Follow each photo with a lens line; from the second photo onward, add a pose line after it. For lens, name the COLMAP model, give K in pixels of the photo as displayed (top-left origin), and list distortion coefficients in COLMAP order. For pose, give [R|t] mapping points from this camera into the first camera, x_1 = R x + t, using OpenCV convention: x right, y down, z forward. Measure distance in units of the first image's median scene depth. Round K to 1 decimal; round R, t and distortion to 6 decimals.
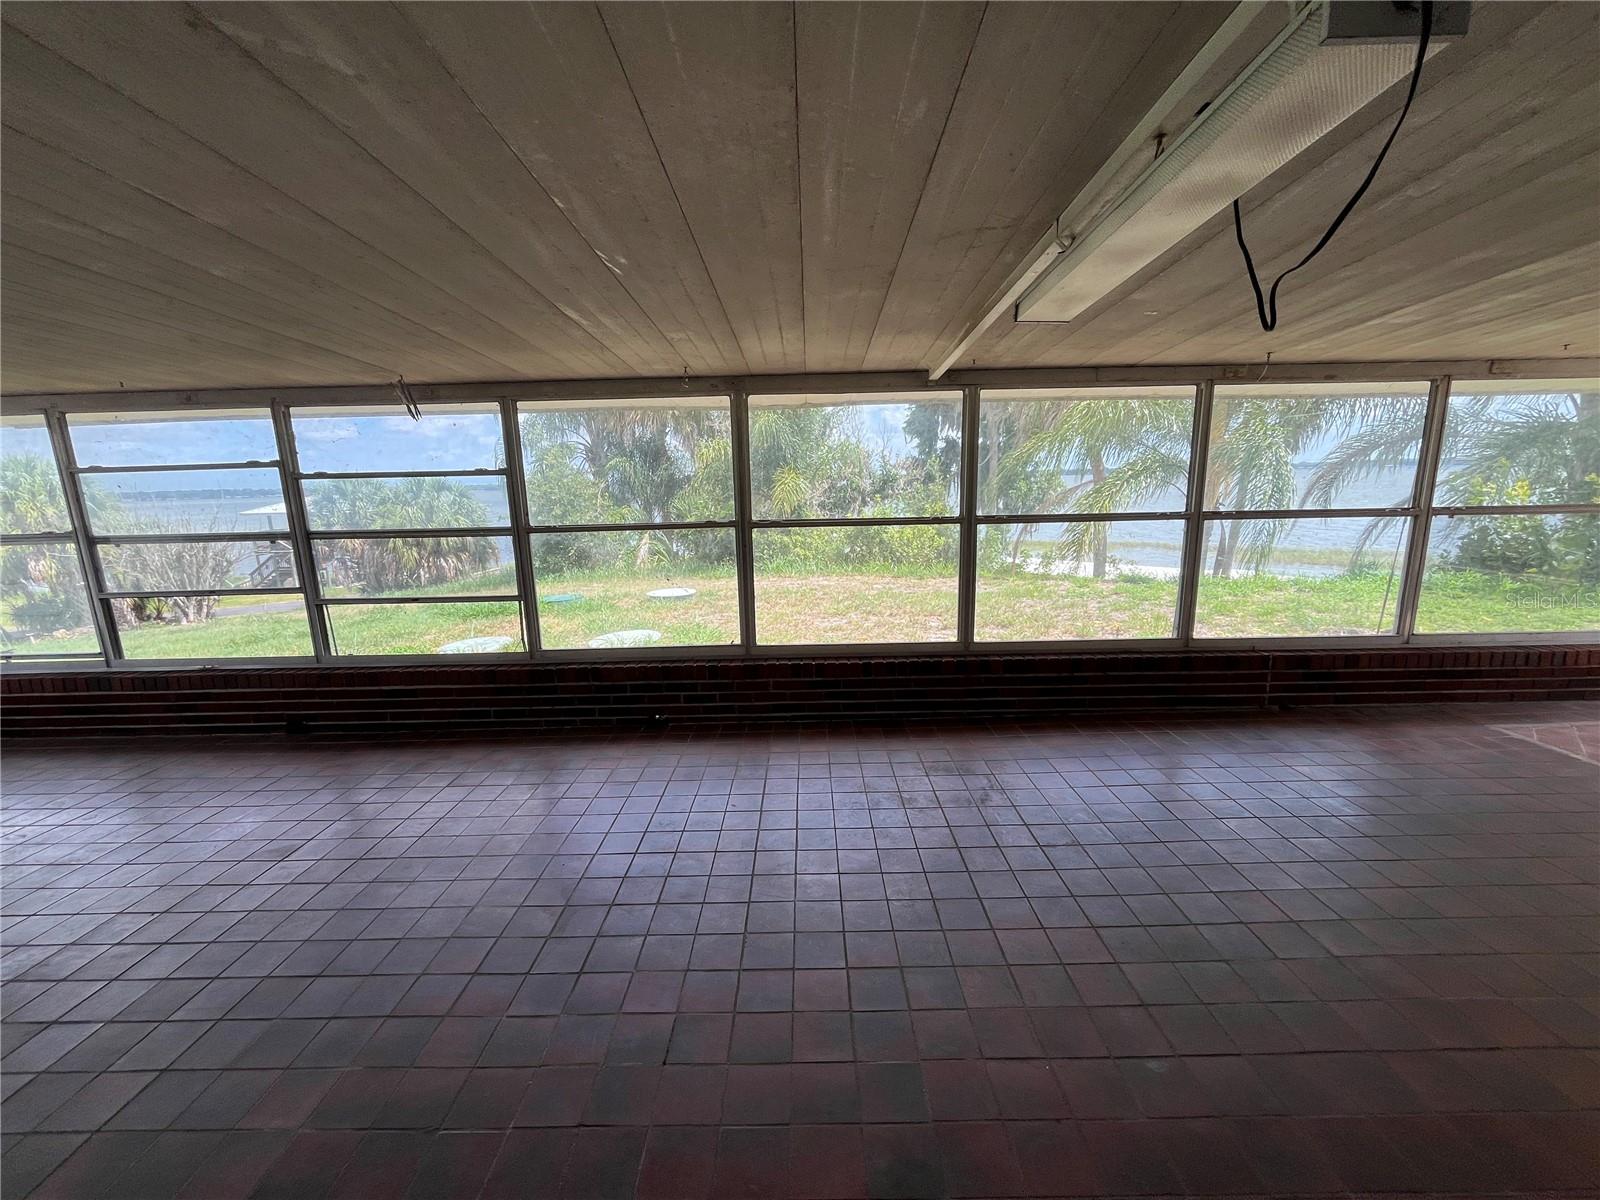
lens RADIAL K [[602.0, 0, 805.3], [0, 602.0, 600.3], [0, 0, 1]] dist [-0.008803, 0.000183]
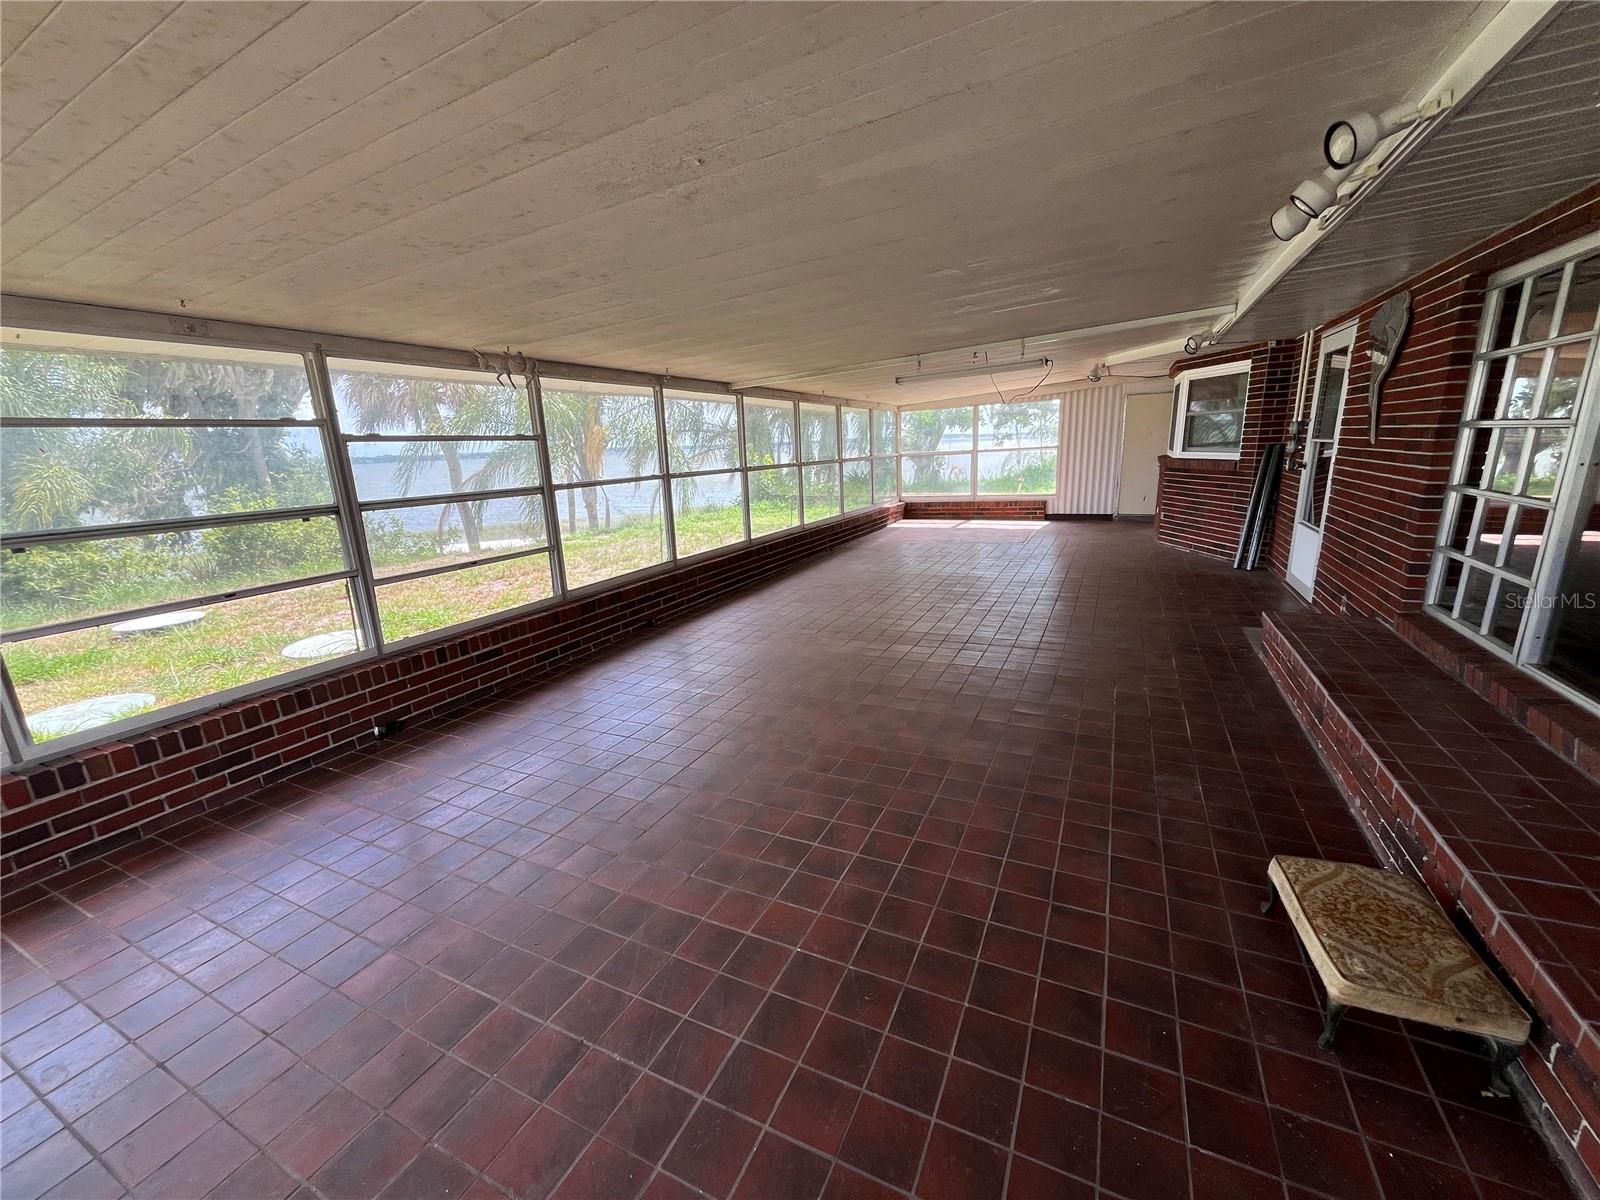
lens RADIAL K [[644.6, 0, 802.7], [0, 644.6, 614.8], [0, 0, 1]] dist [-0.003677, -0.000460]
pose [[0.424222, -0.223992, 0.877419, -1.392682], [0.197773, 0.968452, 0.151610, 0.027728], [-0.883698, 0.109213, 0.455138, 0.020324]]
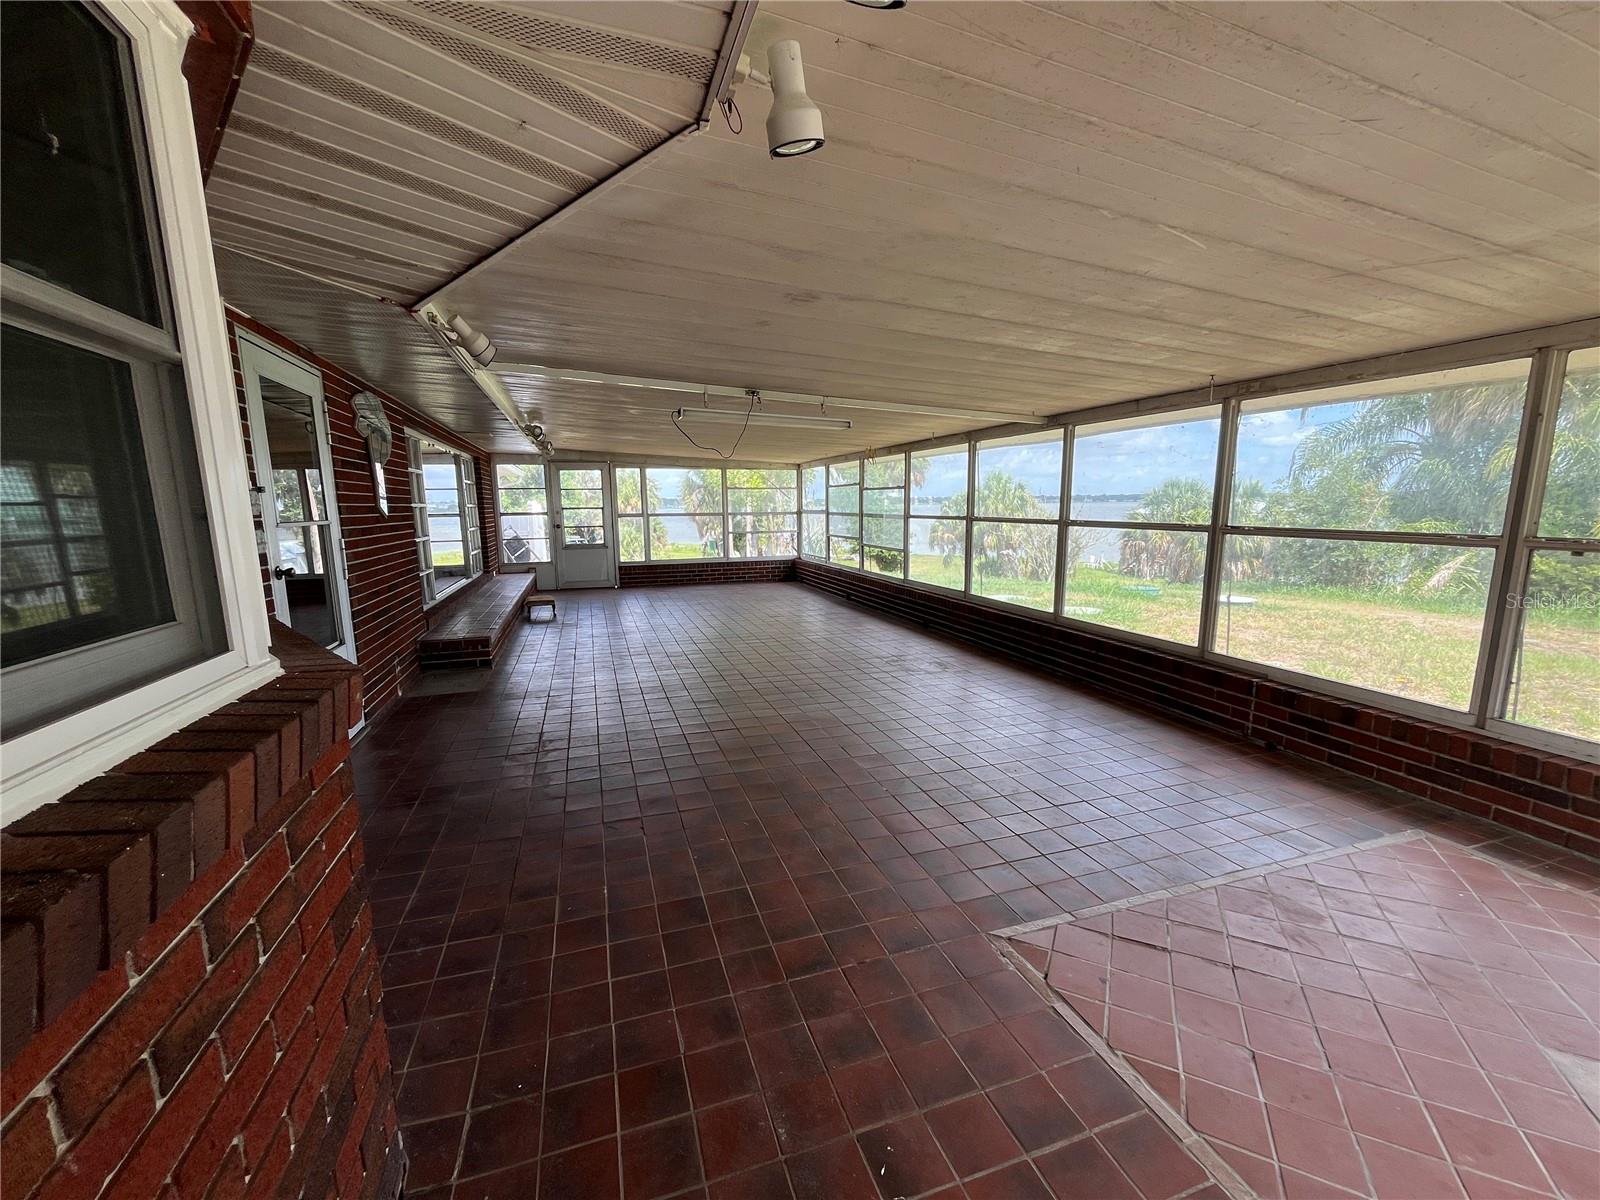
lens RADIAL K [[644.6, 0, 794.6], [0, 644.6, 606.3], [0, 0, 1]] dist [-0.003677, -0.000460]
pose [[0.316737, 0.169250, -0.933291, 1.431039], [-0.169979, 0.978151, 0.119698, -0.020945], [0.933158, 0.120727, 0.338586, -0.024287]]
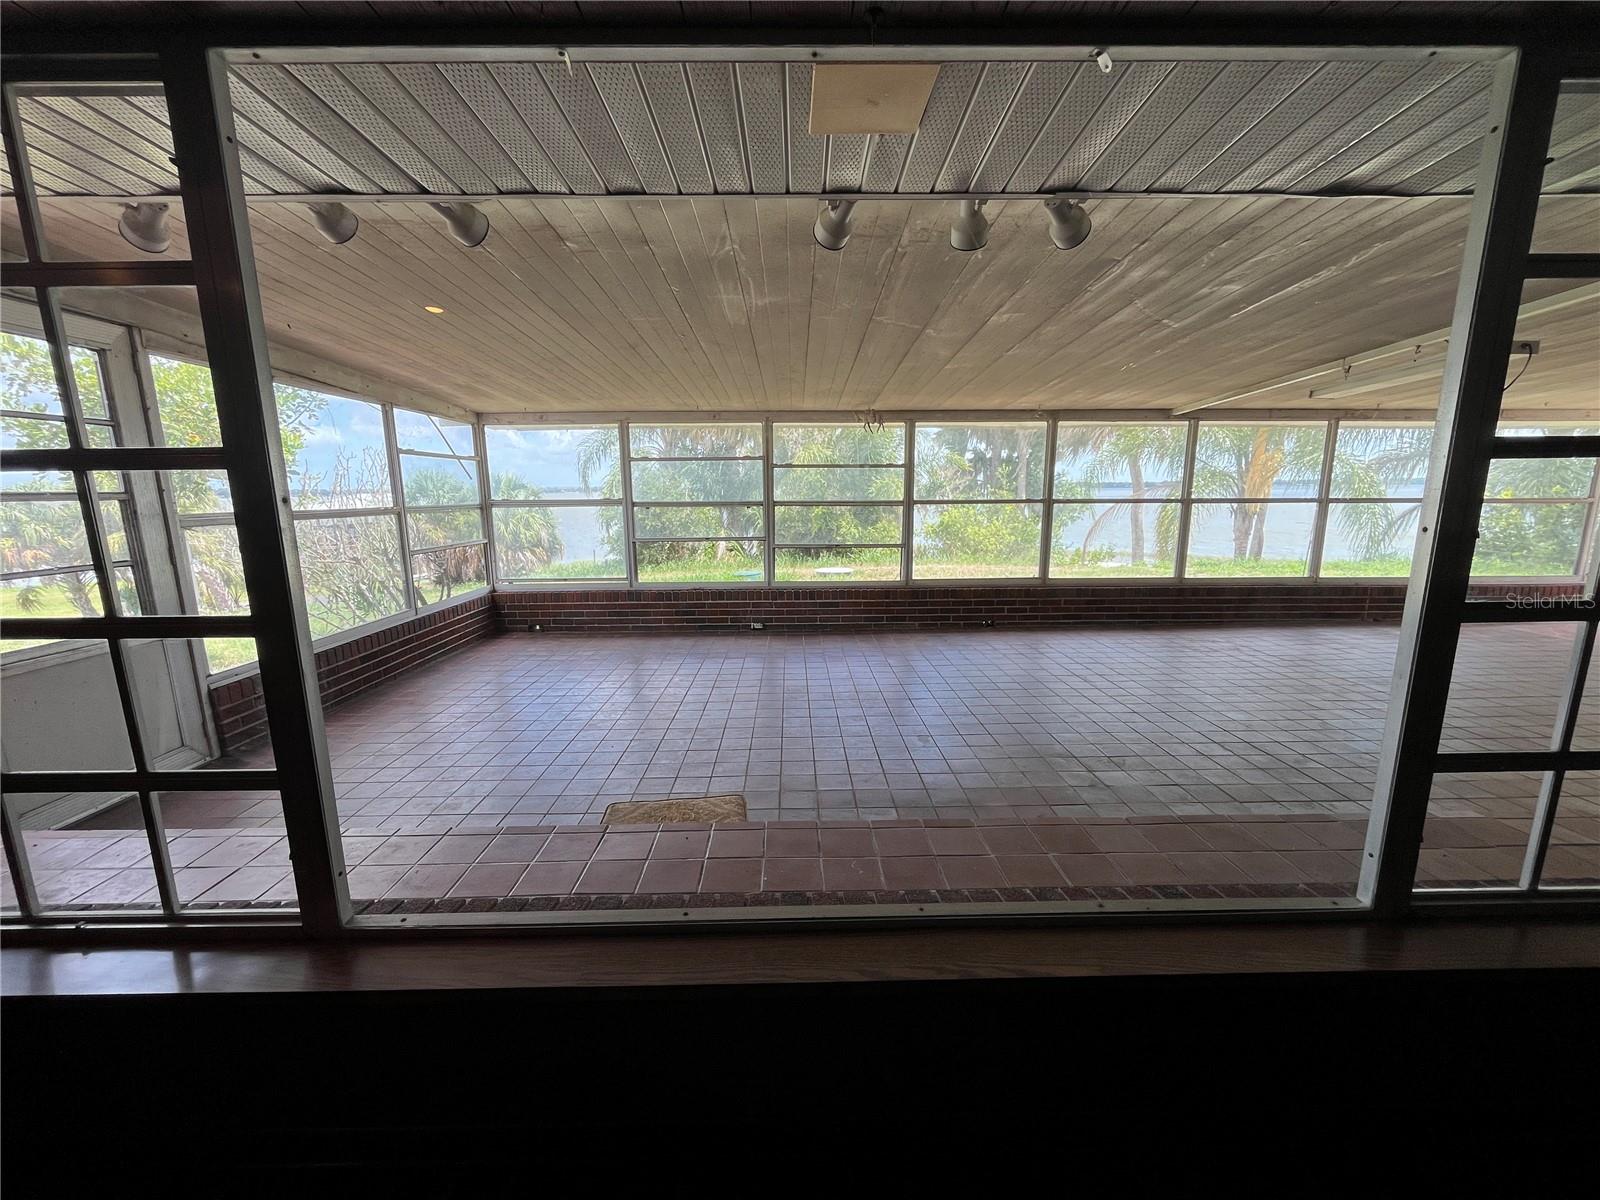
lens RADIAL K [[602.0, 0, 785.5], [0, 602.0, 601.4], [0, 0, 1]] dist [-0.008803, 0.000183]
pose [[0.999823, 0.012717, 0.013861, -0.806515], [-0.012542, 0.999841, -0.012642, 0.167216], [-0.014020, 0.012466, 0.999824, -0.581489]]
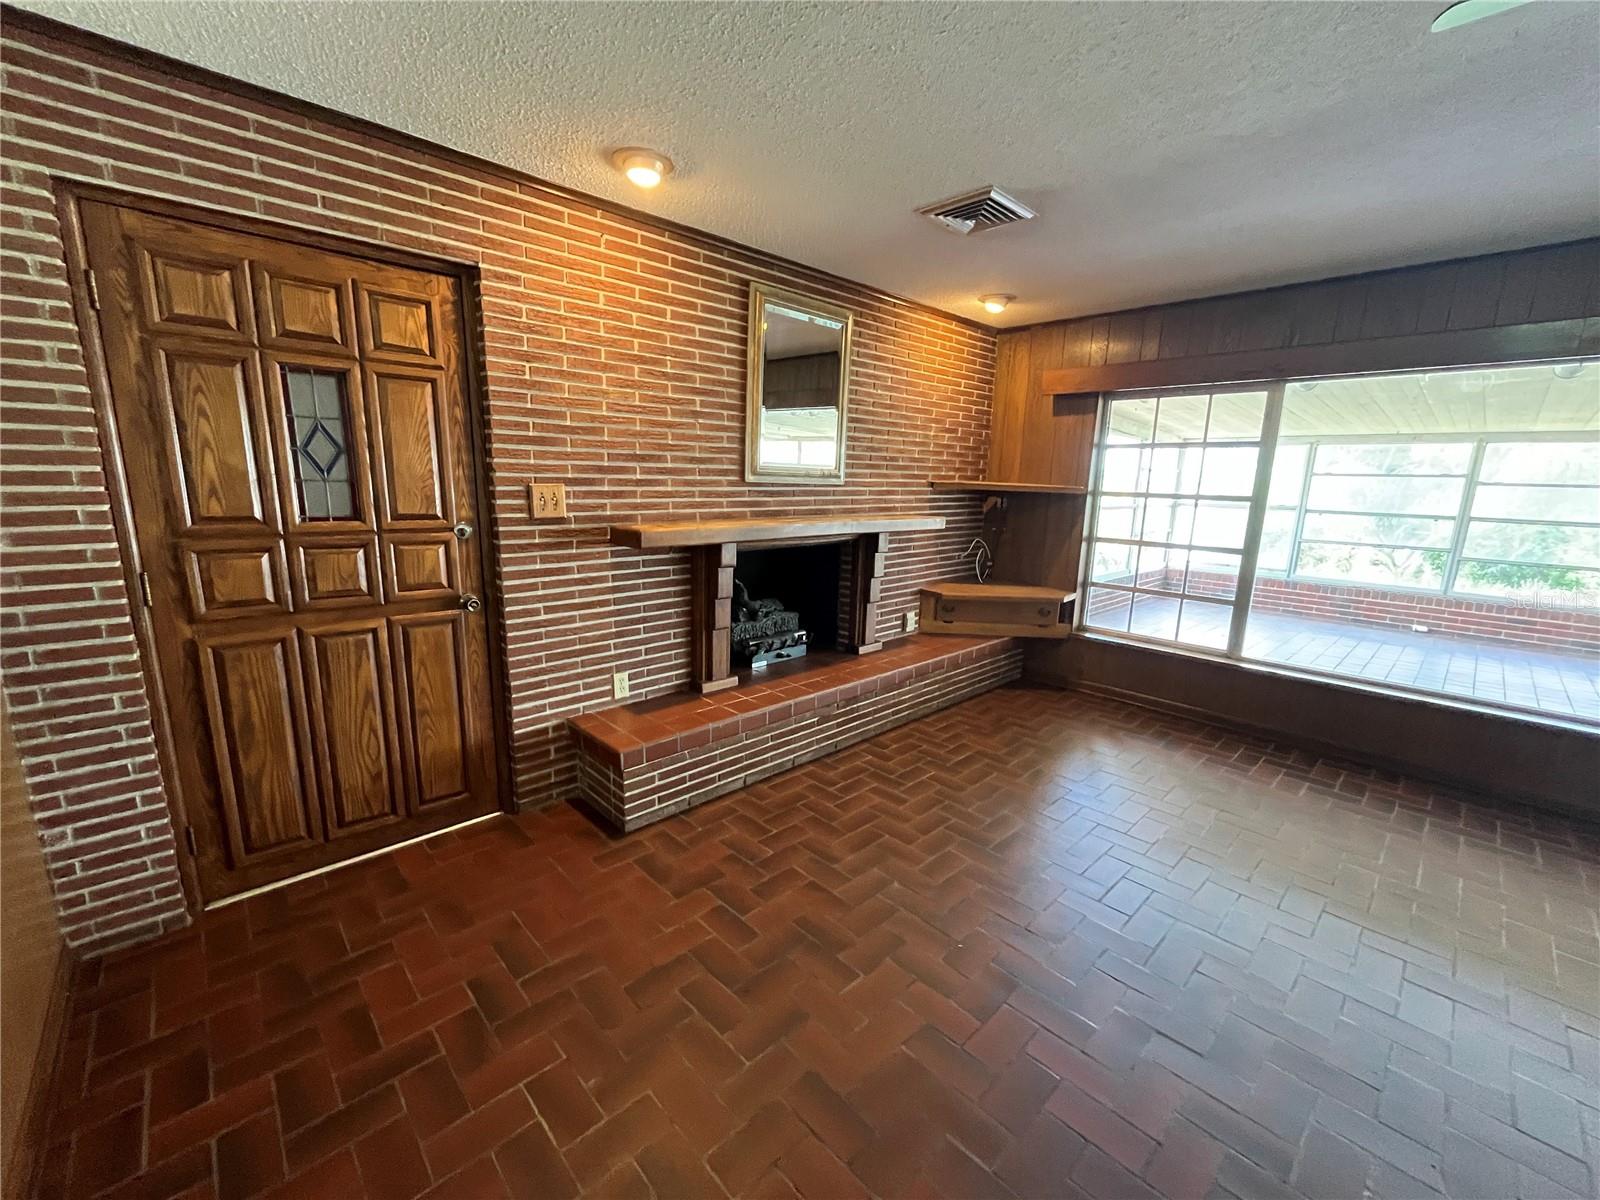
lens RADIAL K [[644.6, 0, 805.7], [0, 644.6, 610.4], [0, 0, 1]] dist [-0.003677, -0.000460]
pose [[0.690076, 0.187709, -0.698971, -0.798170], [-0.179651, 0.979981, 0.085809, 0.322061], [0.701085, 0.066356, 0.709983, -1.576751]]
